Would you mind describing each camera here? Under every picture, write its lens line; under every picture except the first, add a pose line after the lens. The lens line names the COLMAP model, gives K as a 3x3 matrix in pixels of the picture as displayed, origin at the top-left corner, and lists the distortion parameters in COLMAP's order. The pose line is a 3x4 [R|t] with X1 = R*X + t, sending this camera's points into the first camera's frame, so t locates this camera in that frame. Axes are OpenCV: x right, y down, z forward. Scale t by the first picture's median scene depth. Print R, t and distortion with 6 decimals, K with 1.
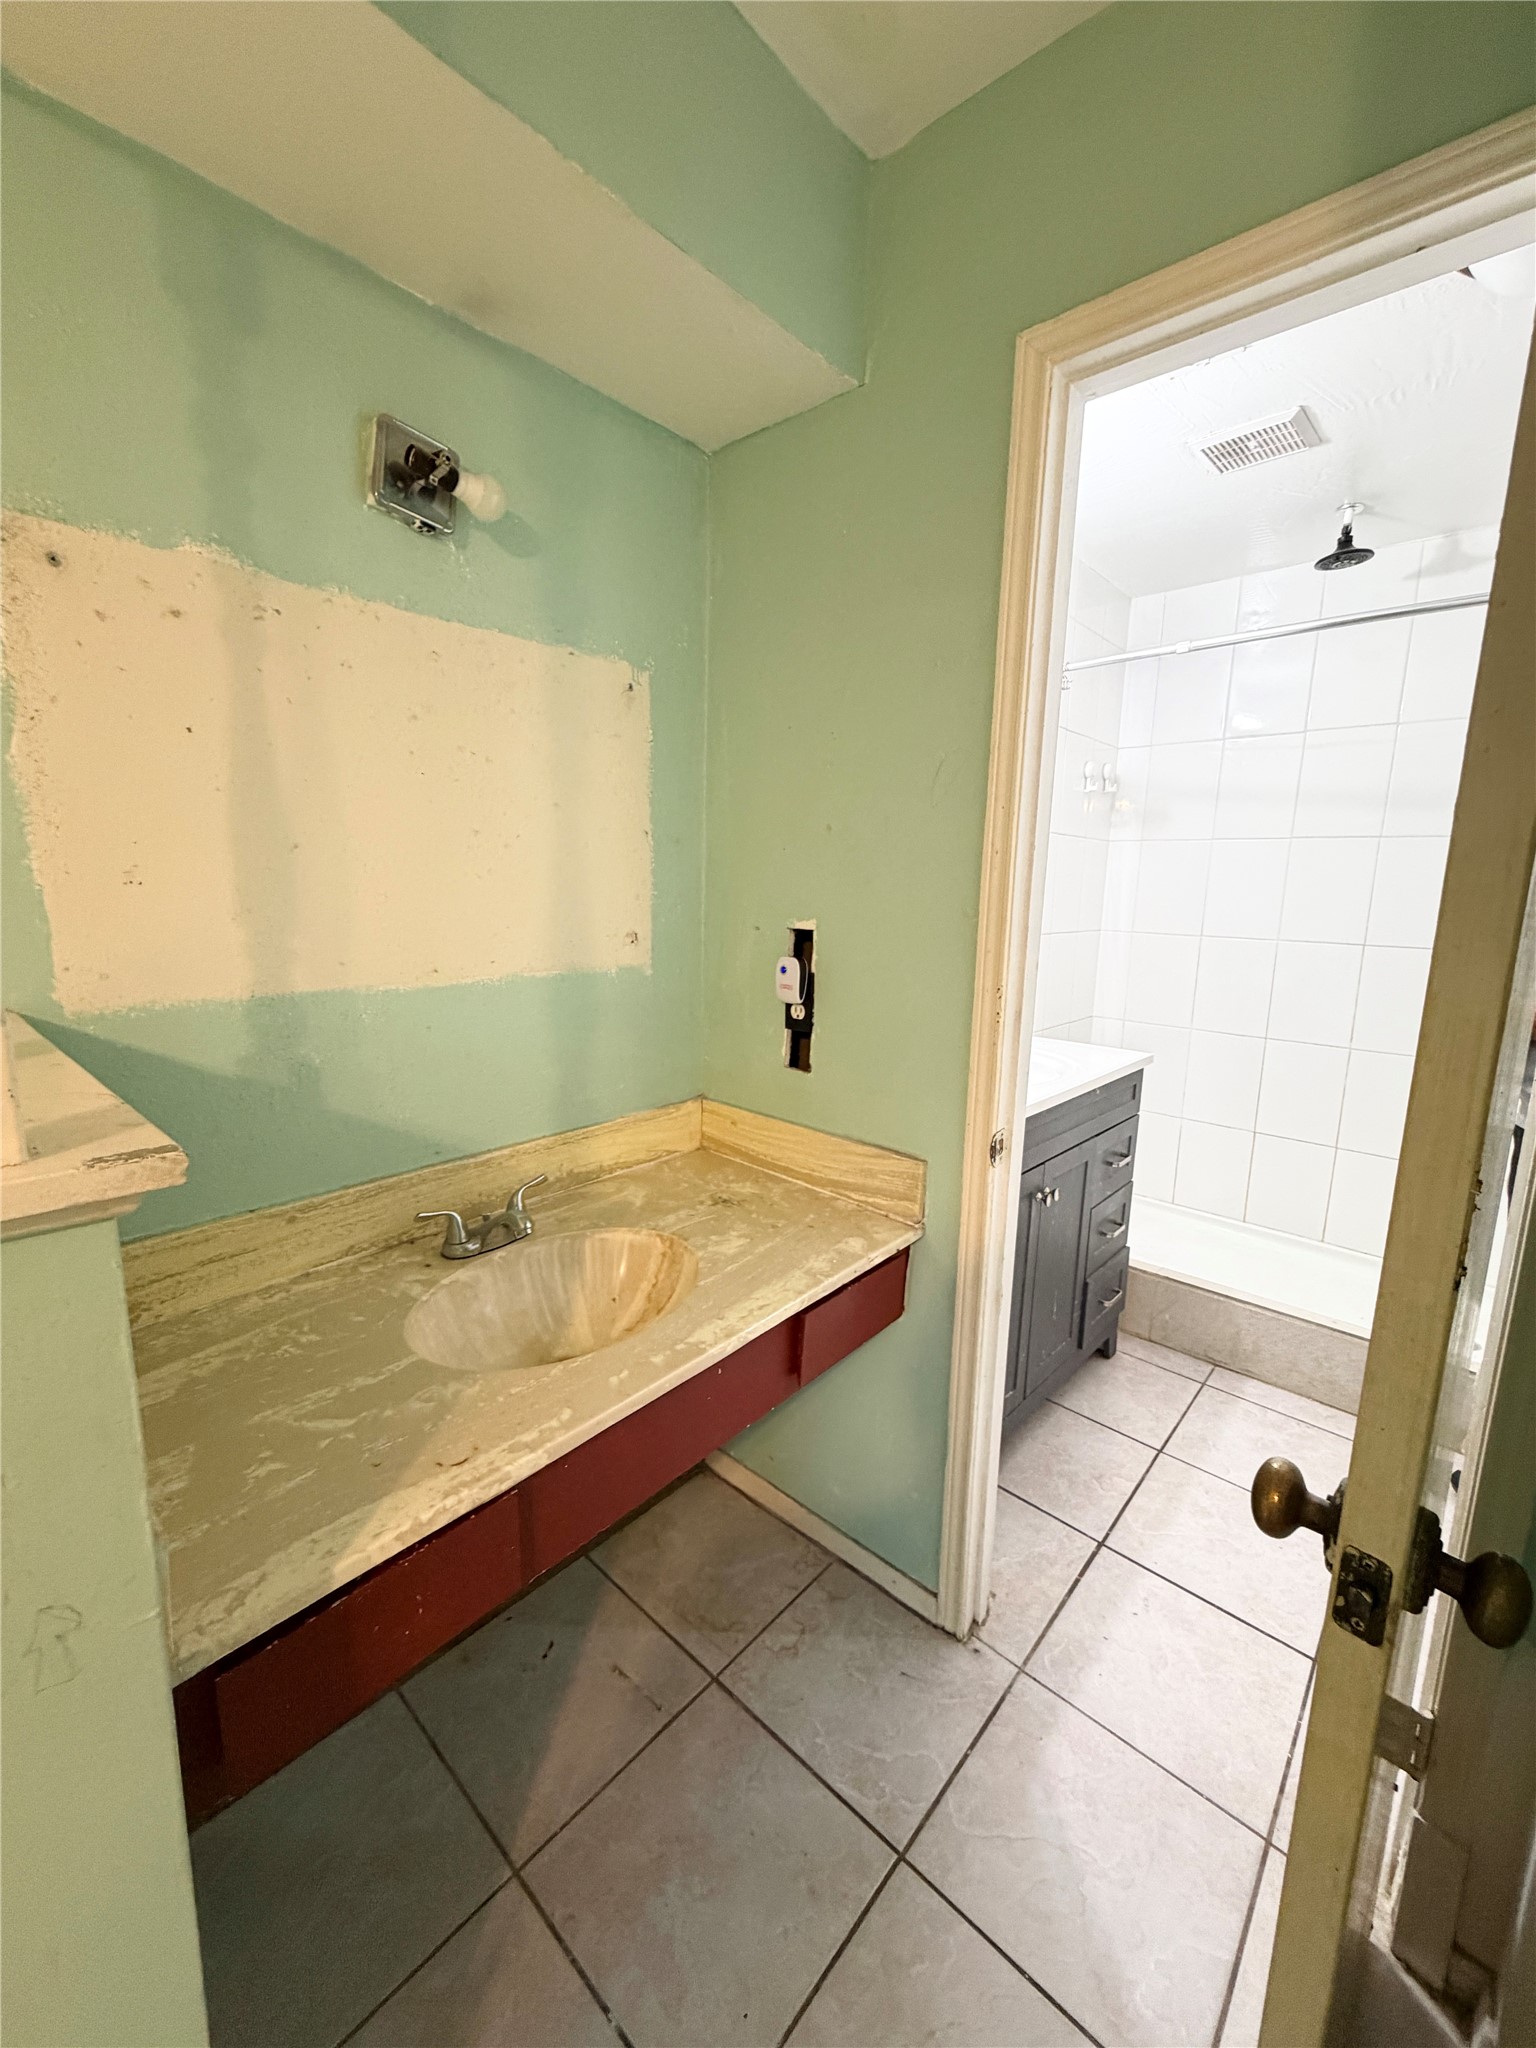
lens RADIAL K [[812.9, 0, 768.0], [0, 812.9, 1024.0], [0, 0, 1]] dist [-0.000233, 0.000161]
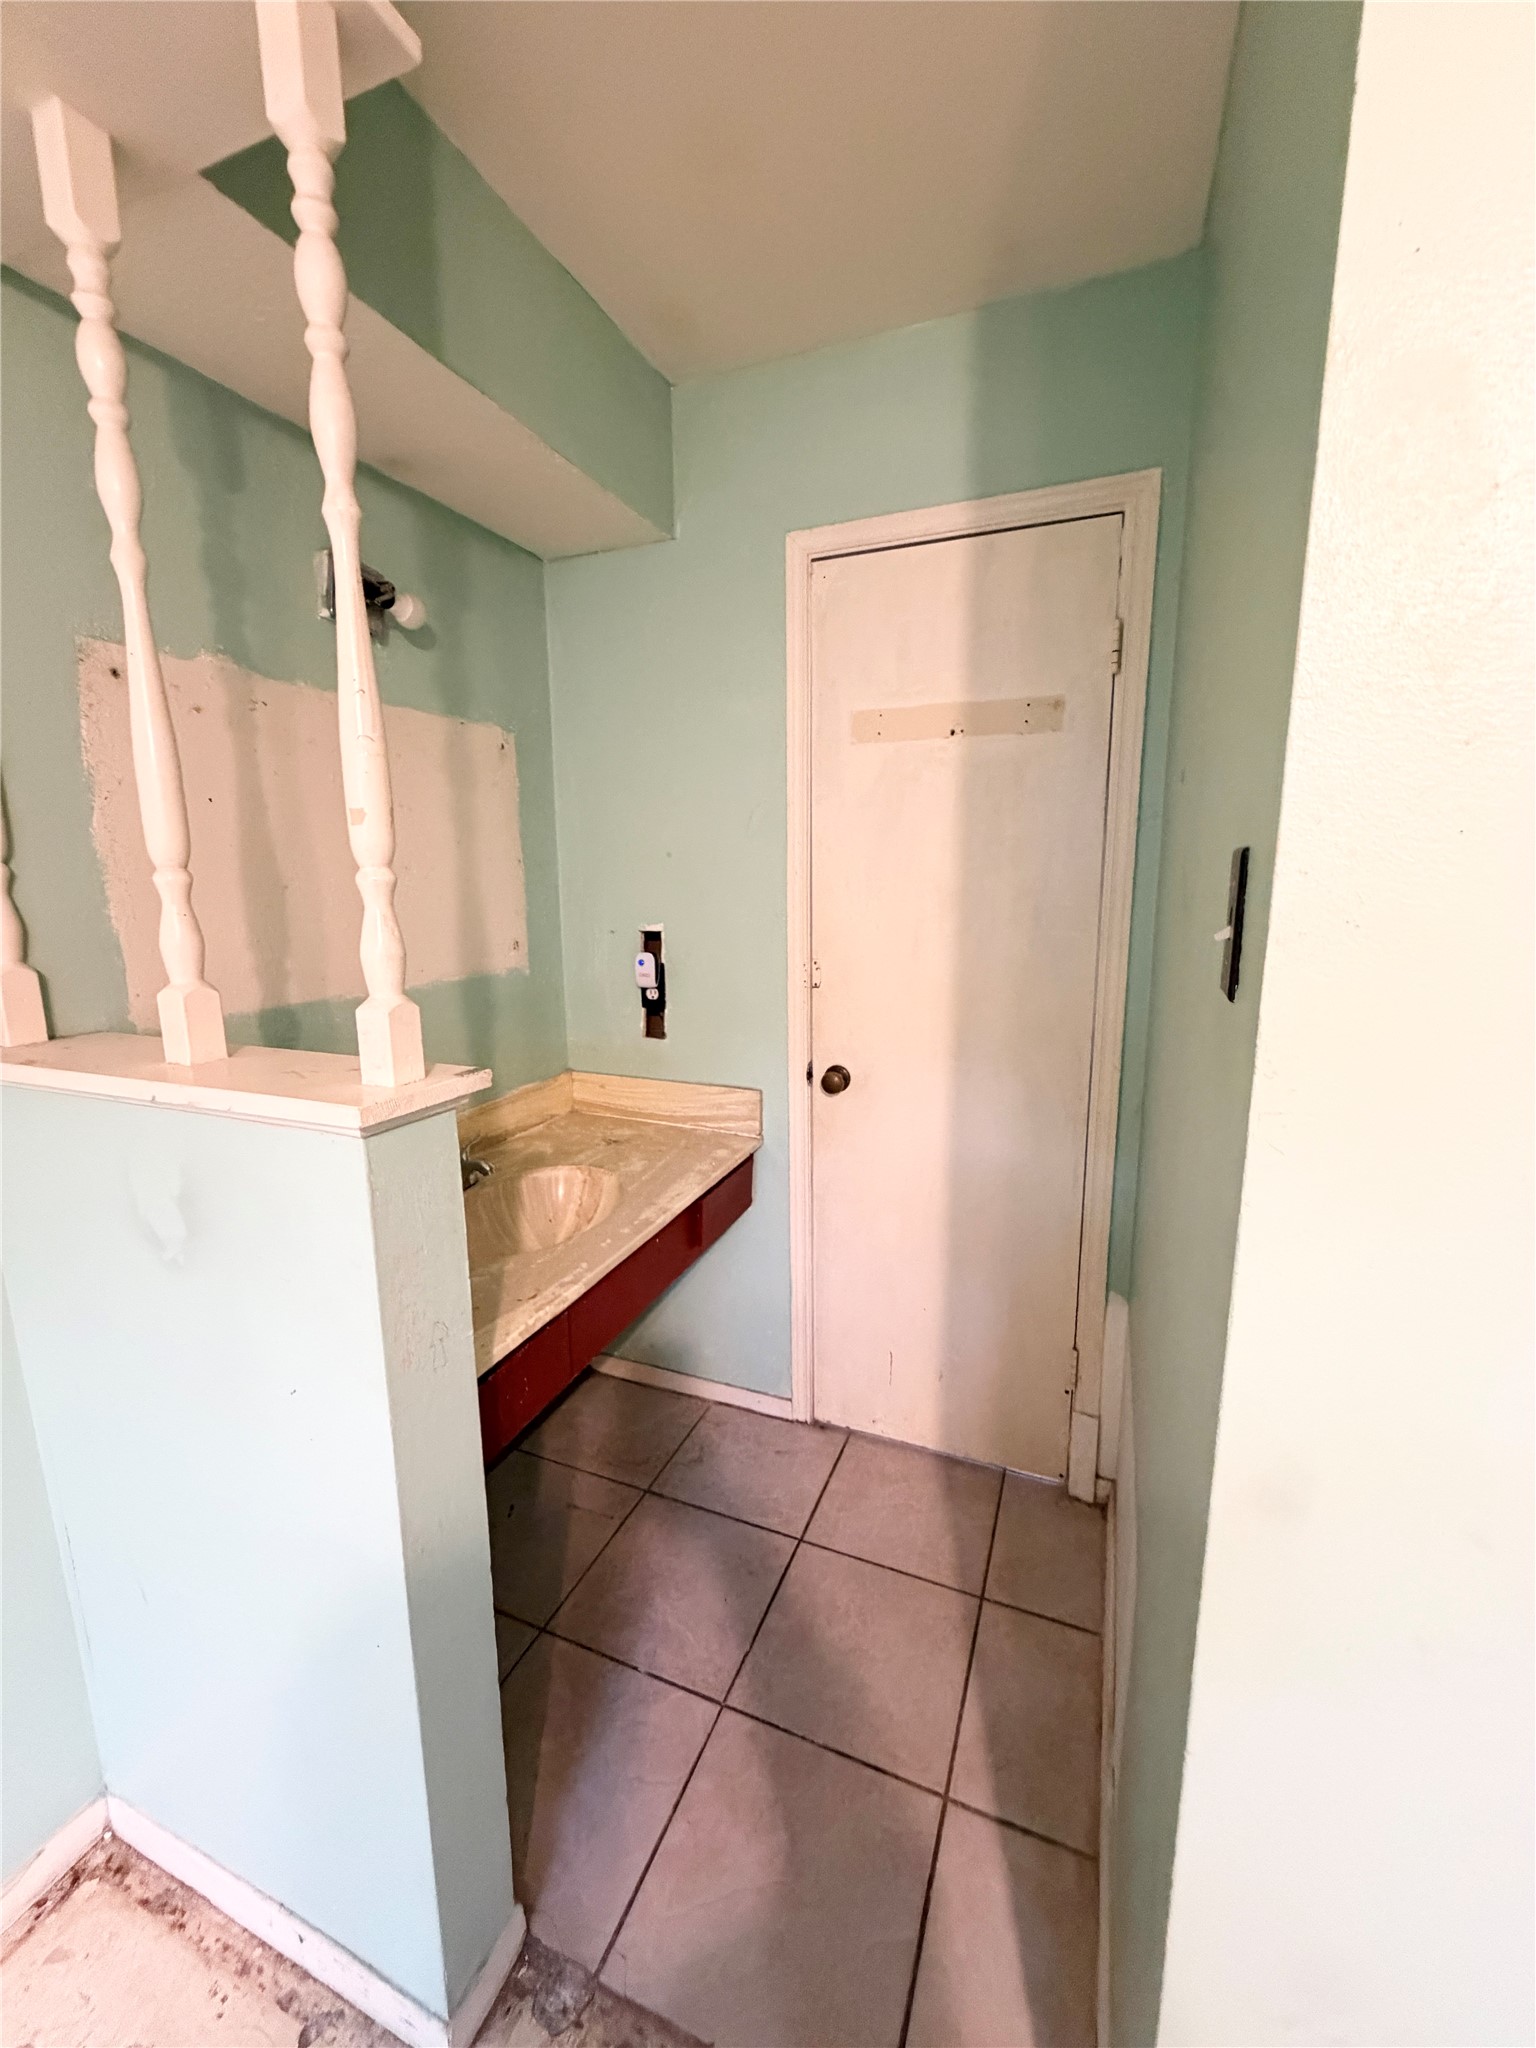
lens RADIAL K [[812.9, 0, 768.0], [0, 812.9, 1024.0], [0, 0, 1]] dist [-0.000233, 0.000161]
pose [[0.940824, -0.089819, 0.326777, -0.239015], [0.087231, 0.995932, 0.022598, 0.021896], [-0.327477, 0.007245, 0.944831, -0.330844]]
